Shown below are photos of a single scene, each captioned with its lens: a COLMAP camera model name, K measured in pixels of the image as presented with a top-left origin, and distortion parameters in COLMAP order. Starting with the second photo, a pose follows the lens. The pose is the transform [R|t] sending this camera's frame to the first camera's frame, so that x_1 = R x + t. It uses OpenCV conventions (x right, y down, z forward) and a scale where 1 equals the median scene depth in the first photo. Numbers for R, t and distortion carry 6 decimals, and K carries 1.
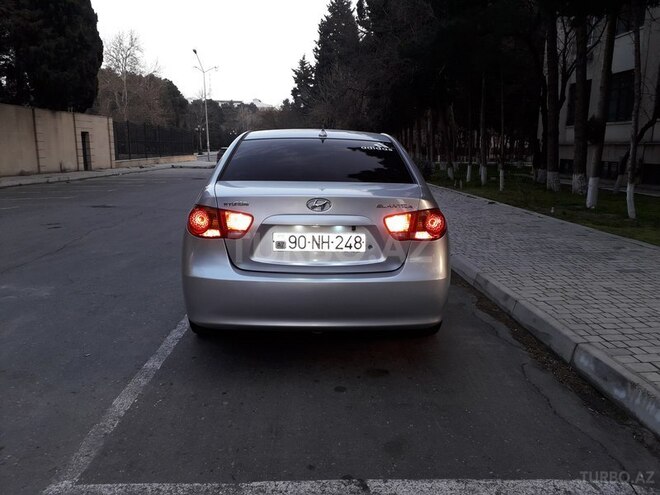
lens RADIAL K [[526.1, 0, 326.8], [0, 526.1, 251.5], [0, 0, 1]] dist [0.029102, -0.038131]
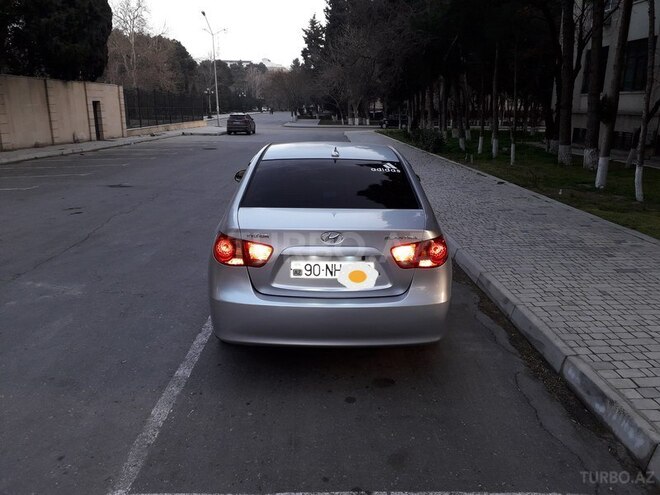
lens RADIAL K [[526.1, 0, 327.1], [0, 526.1, 250.1], [0, 0, 1]] dist [0.029102, -0.038131]
pose [[0.999826, 0.003661, -0.018290, -0.002763], [-0.002392, 0.997621, 0.068902, -0.070087], [0.018499, -0.068846, 0.997456, -0.052813]]
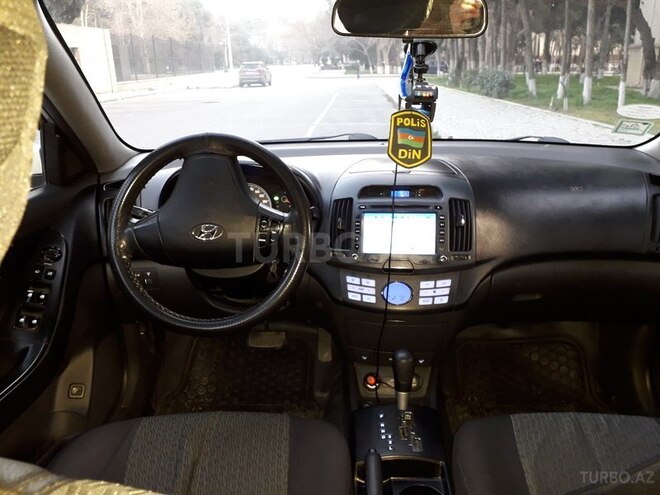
lens RADIAL K [[526.1, 0, 330.4], [0, 526.1, 247.7], [0, 0, 1]] dist [0.029102, -0.038131]
pose [[0.997892, -0.007411, -0.064469, -0.033793], [0.016552, 0.989666, 0.142435, -0.134302], [0.062747, -0.143202, 0.987702, 0.788303]]
